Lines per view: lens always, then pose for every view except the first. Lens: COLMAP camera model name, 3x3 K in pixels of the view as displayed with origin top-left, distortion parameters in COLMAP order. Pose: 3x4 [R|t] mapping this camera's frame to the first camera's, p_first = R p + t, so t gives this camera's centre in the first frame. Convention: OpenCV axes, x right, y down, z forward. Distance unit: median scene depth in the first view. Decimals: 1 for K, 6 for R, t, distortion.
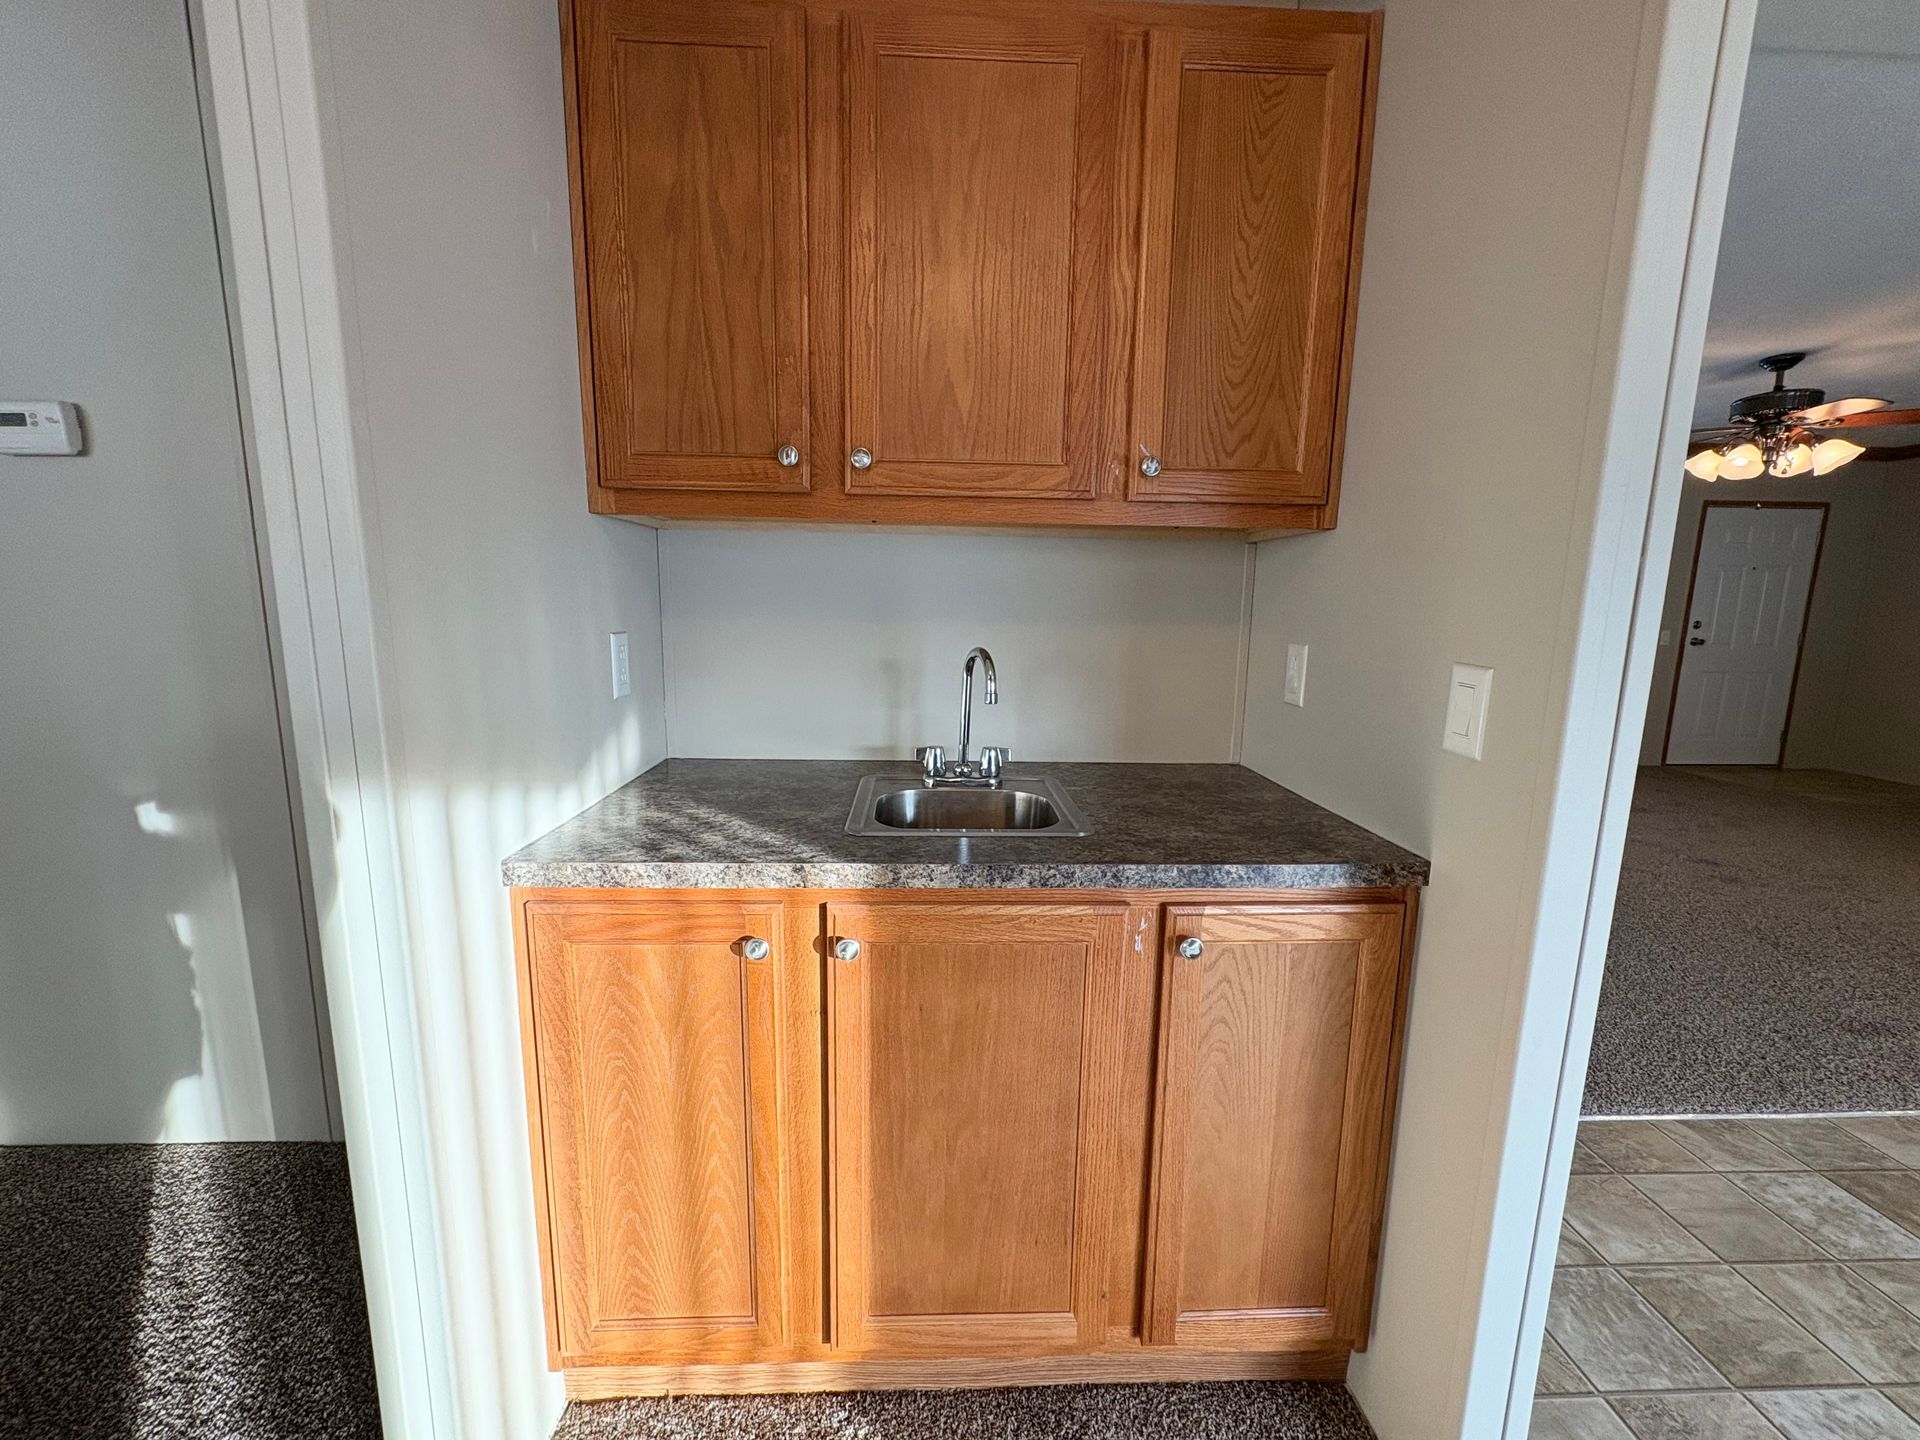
lens RADIAL K [[760.2, 0, 954.7], [0, 760.2, 714.1], [0, 0, 1]] dist [-0.000764, -0.000195]
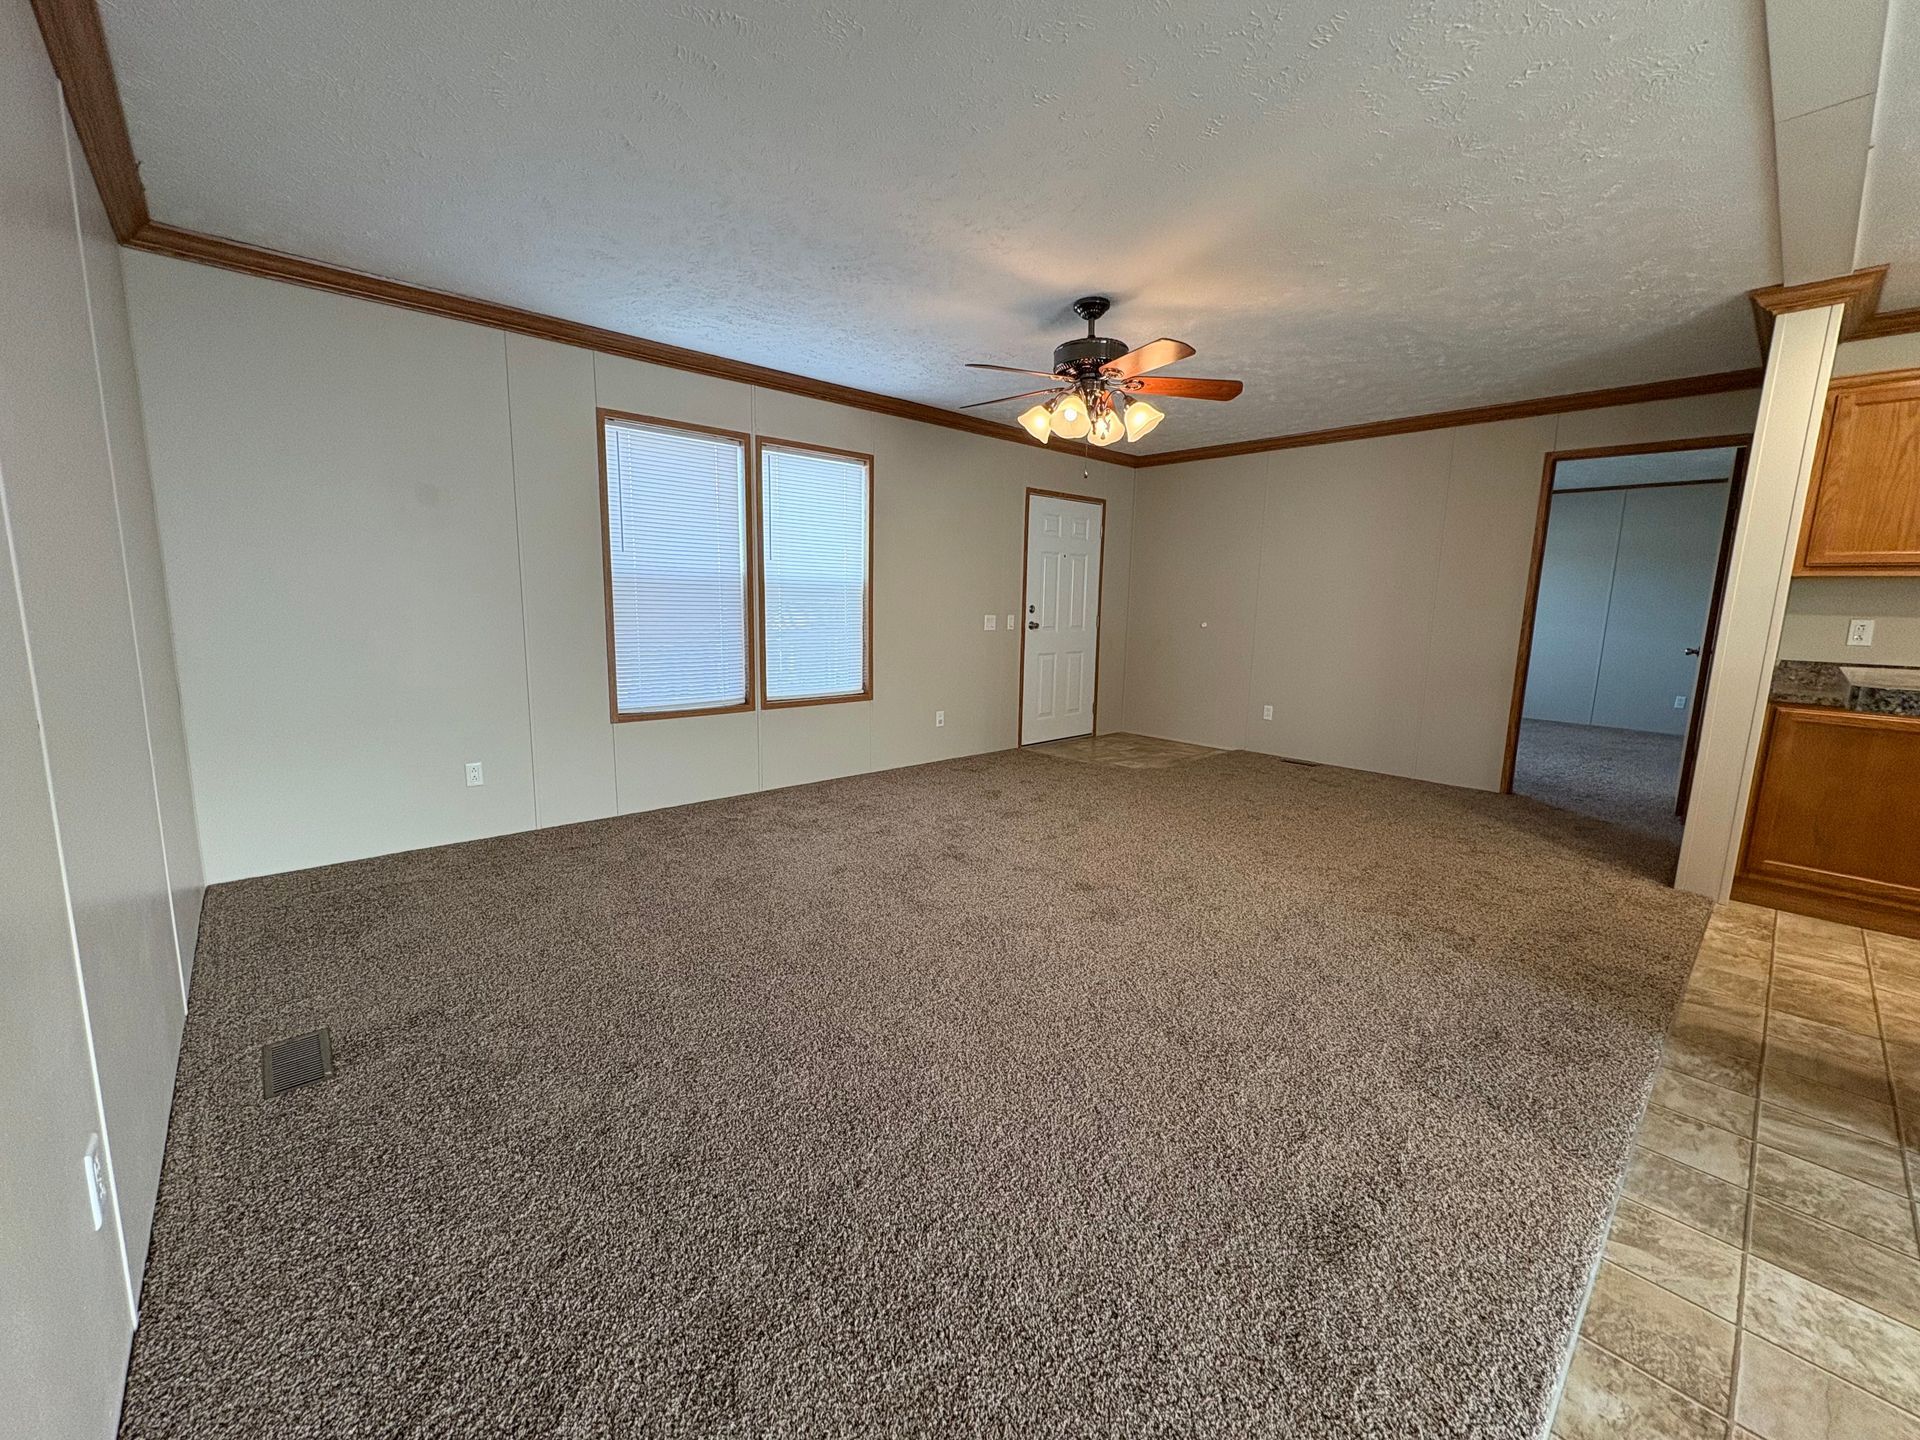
lens RADIAL K [[760.2, 0, 954.7], [0, 760.2, 714.1], [0, 0, 1]] dist [-0.000764, -0.000195]
pose [[0.768045, -0.101490, 0.632302, 0.362927], [0.093737, 0.994544, 0.045772, -0.052108], [-0.633498, 0.024115, 0.773368, 0.429405]]
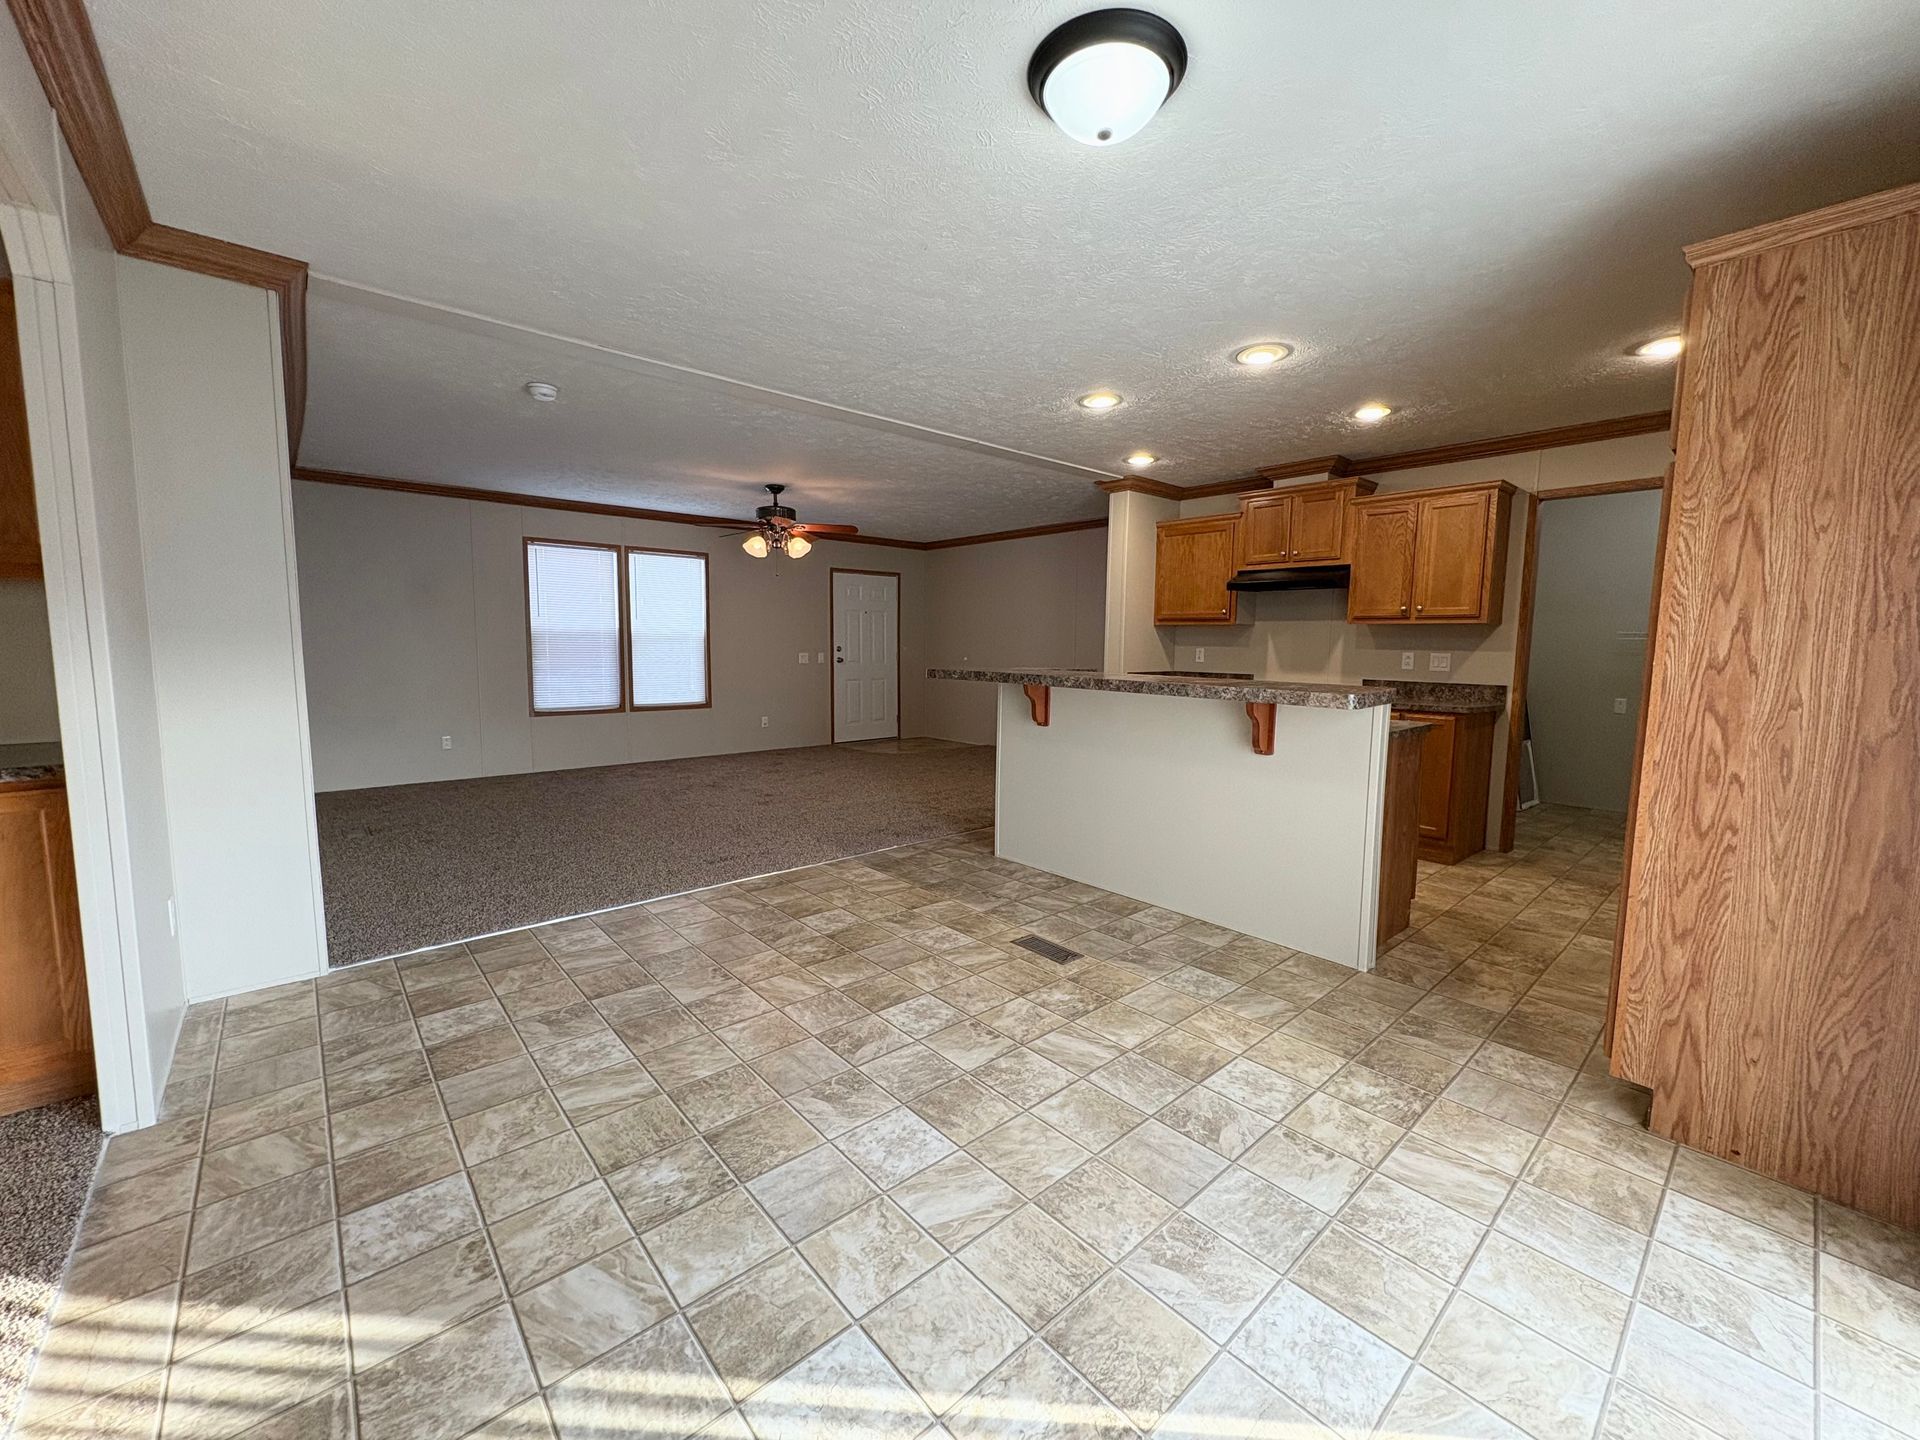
lens RADIAL K [[760.2, 0, 954.7], [0, 760.2, 714.1], [0, 0, 1]] dist [-0.000764, -0.000195]
pose [[0.773126, -0.071793, 0.630176, 0.304829], [0.103079, 0.994586, -0.013153, 0.088405], [-0.625820, 0.075127, 0.776341, -0.496097]]
